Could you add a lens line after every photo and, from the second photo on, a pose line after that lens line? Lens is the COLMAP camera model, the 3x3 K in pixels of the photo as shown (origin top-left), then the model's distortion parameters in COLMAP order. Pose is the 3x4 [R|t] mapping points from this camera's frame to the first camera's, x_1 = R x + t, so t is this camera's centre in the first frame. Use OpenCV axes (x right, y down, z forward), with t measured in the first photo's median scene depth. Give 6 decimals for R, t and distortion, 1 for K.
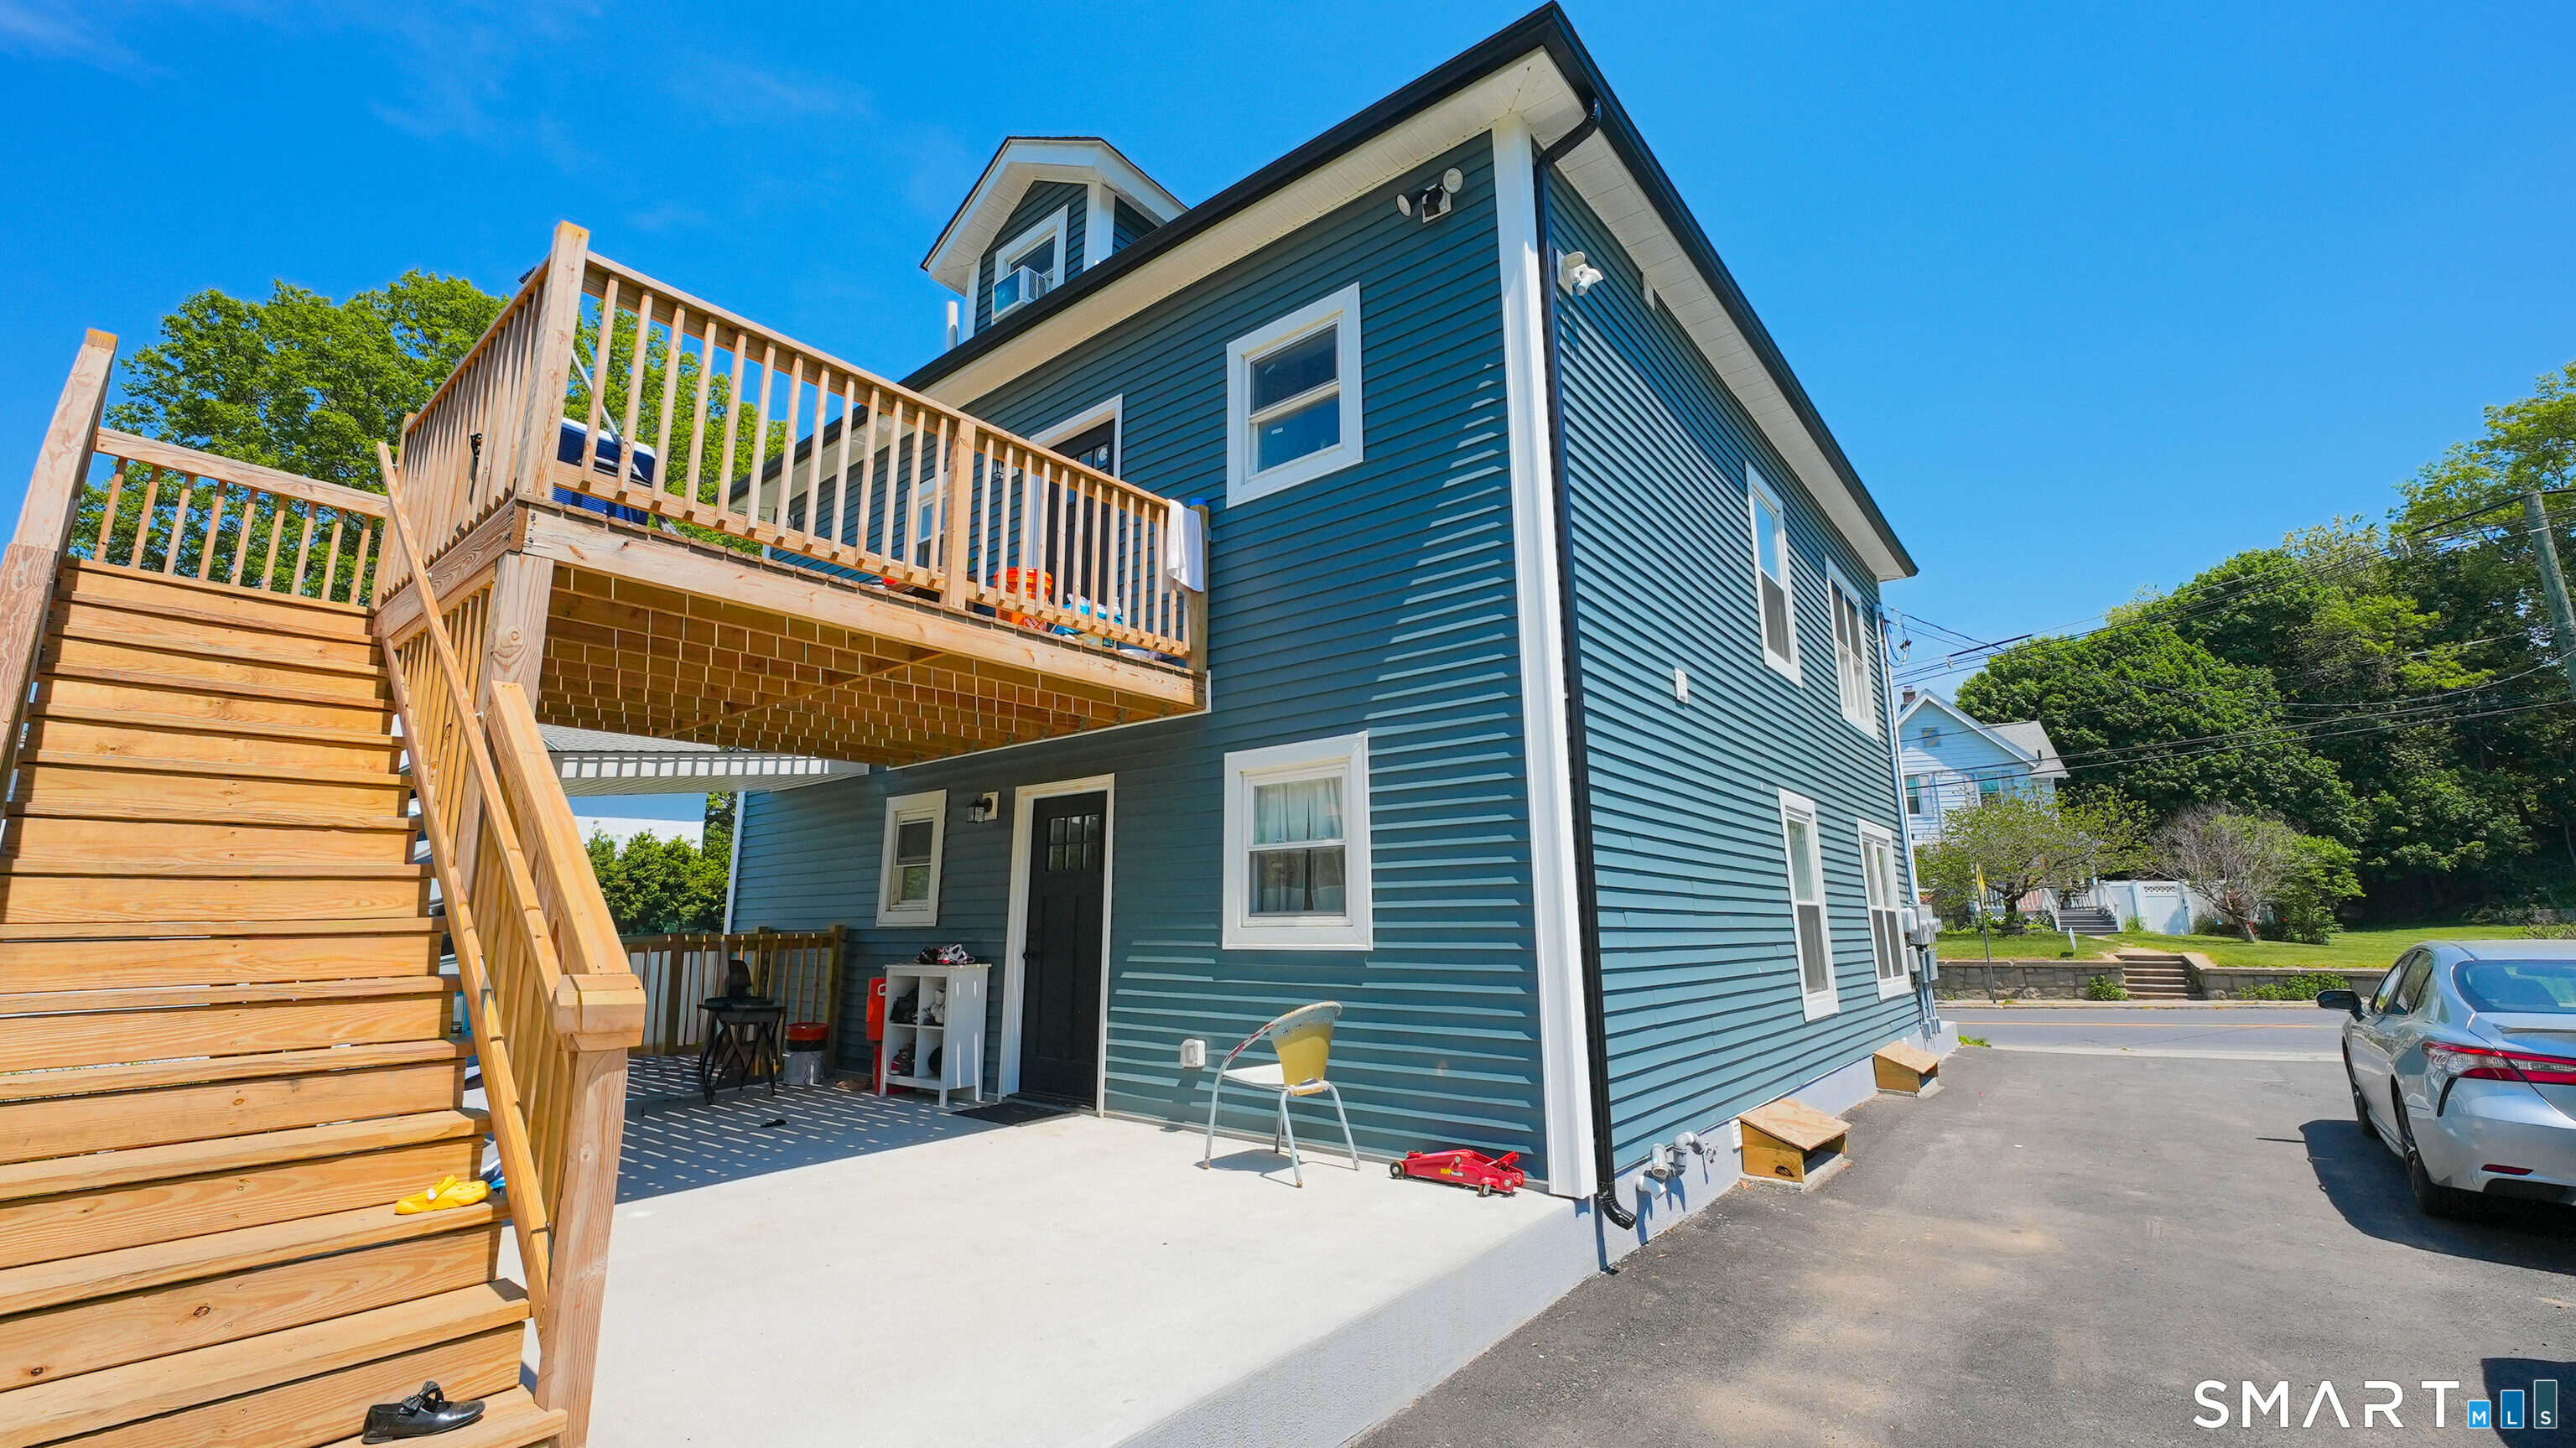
lens RADIAL K [[1034.5, 0, 1278.0], [0, 1034.5, 716.0], [0, 0, 1]] dist [-0.028720, 0.003787]
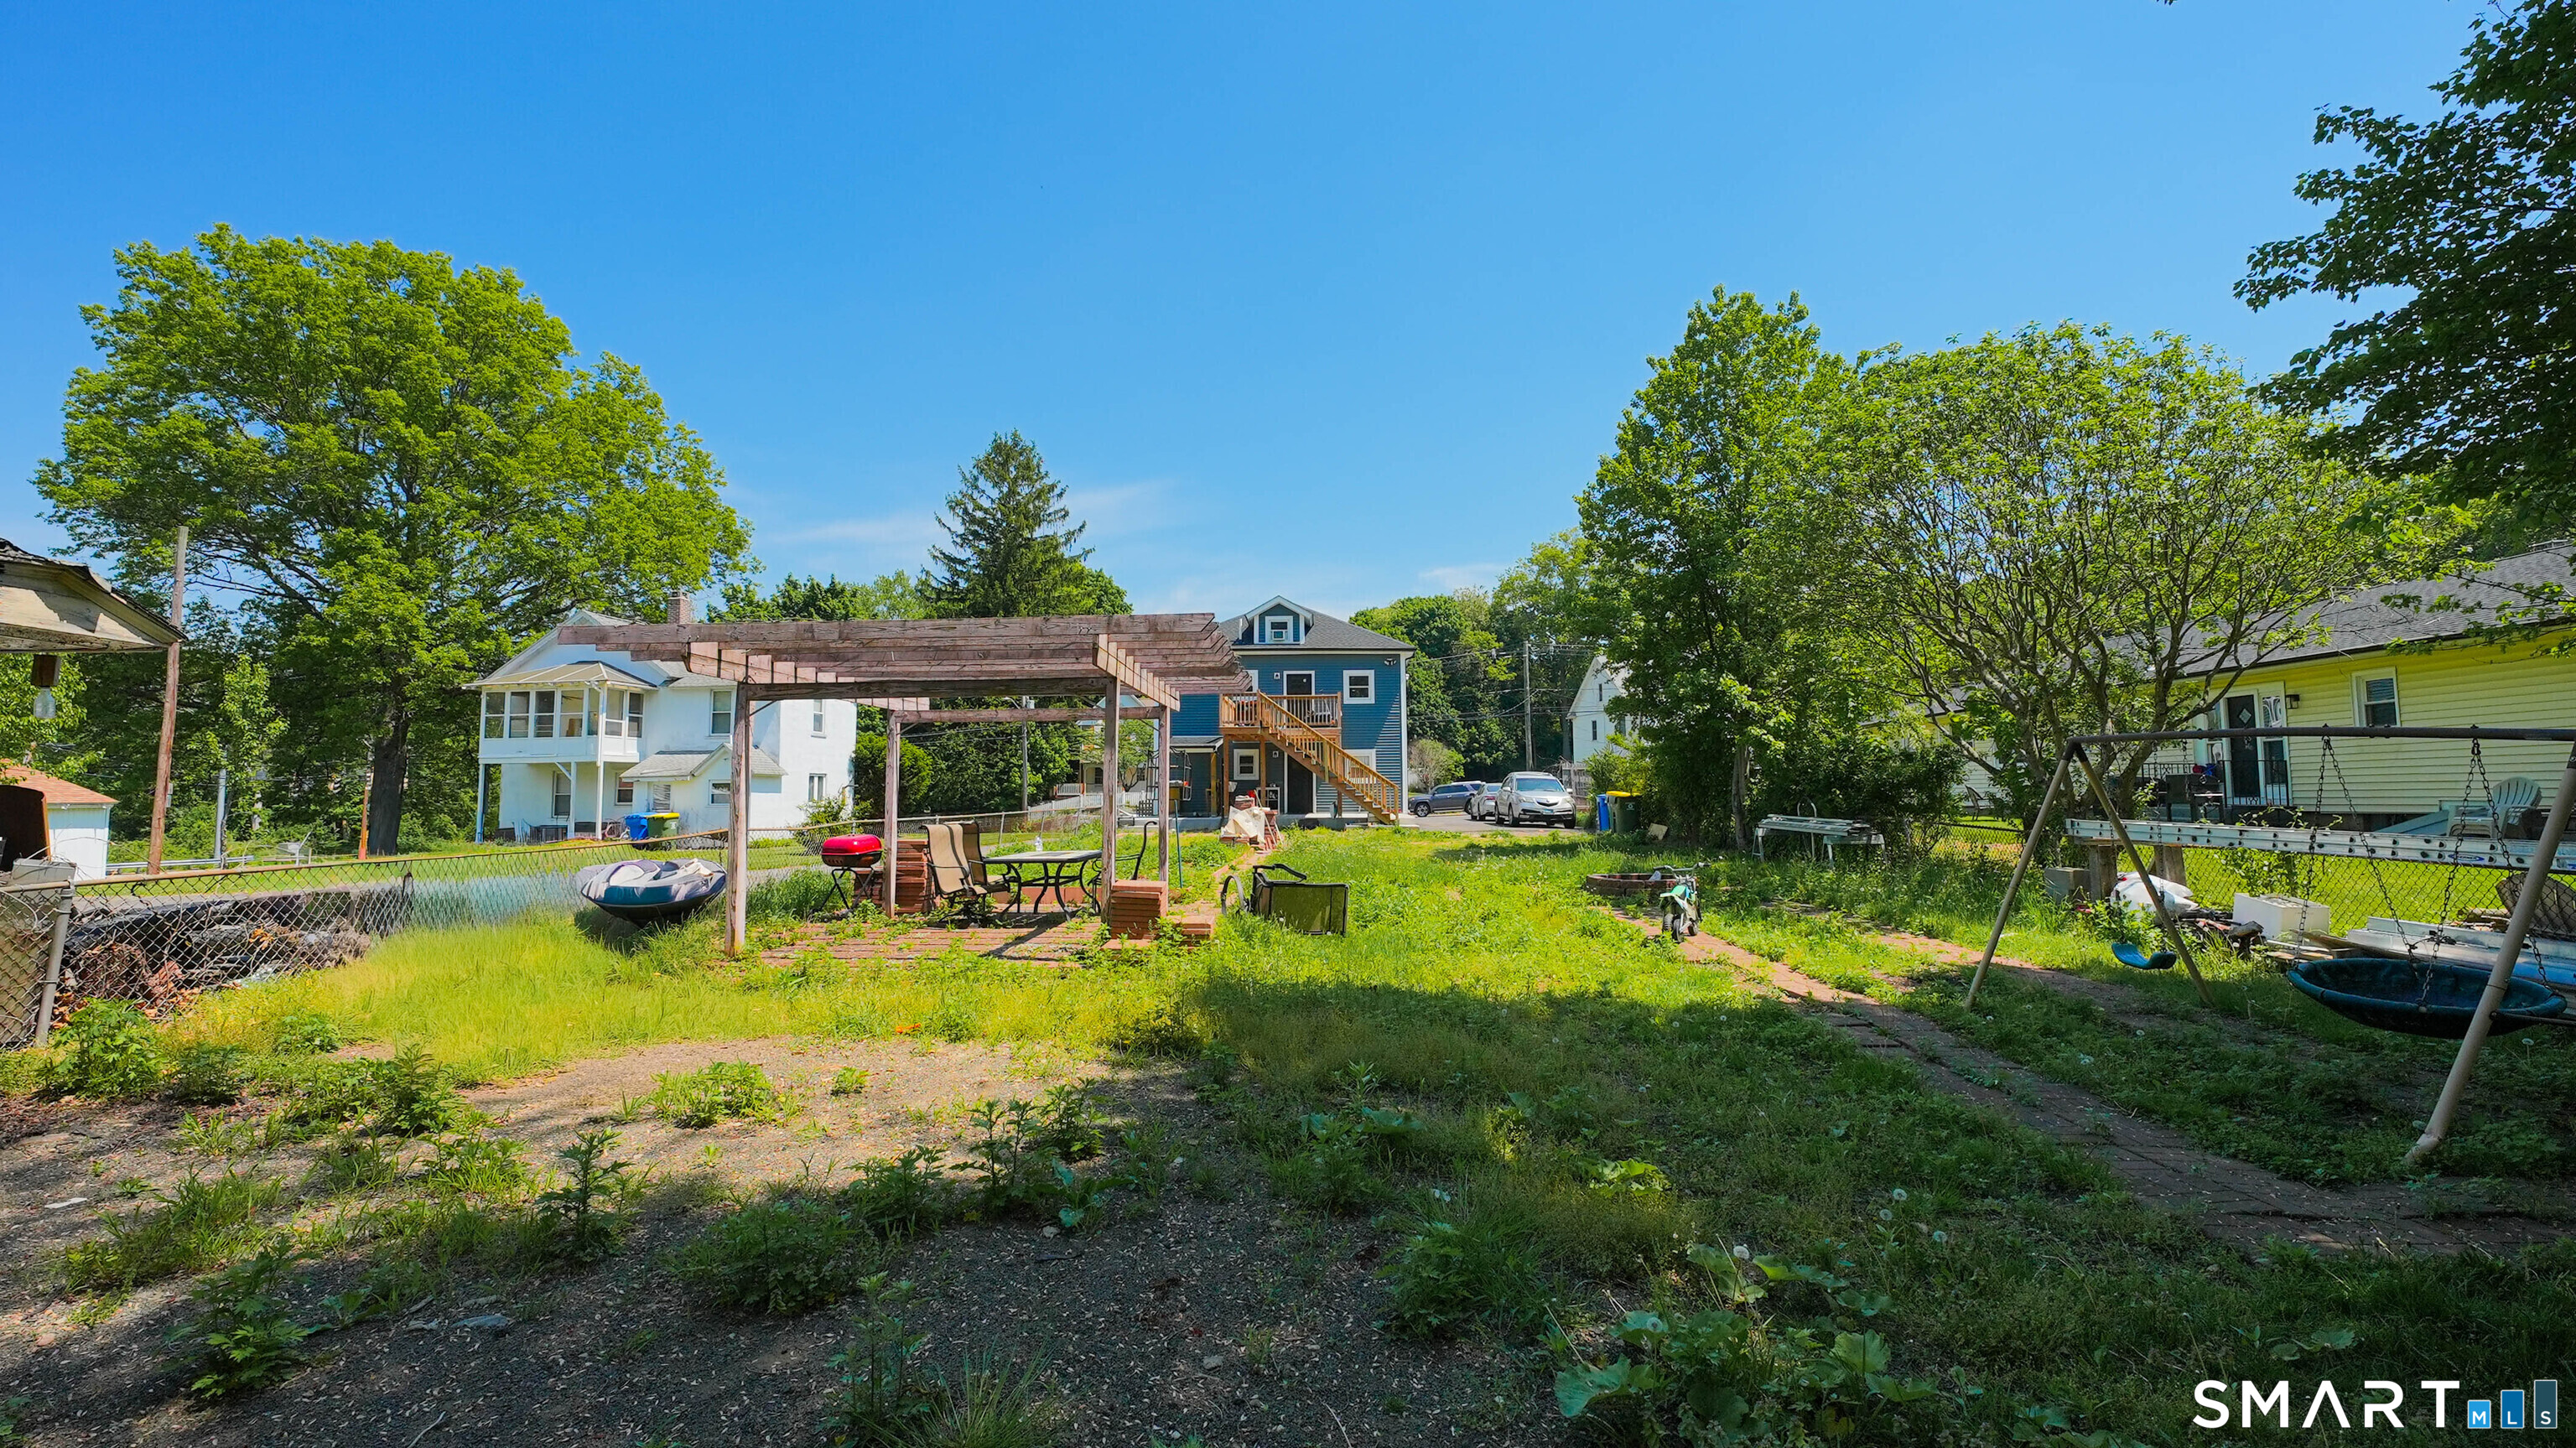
lens RADIAL K [[1034.5, 0, 1278.0], [0, 1034.5, 716.0], [0, 0, 1]] dist [-0.028720, 0.003787]
pose [[0.791824, 0.045332, 0.609064, -0.565486], [-0.124651, 0.988246, 0.088501, -0.089835], [-0.597893, -0.145998, 0.788168, -0.479315]]
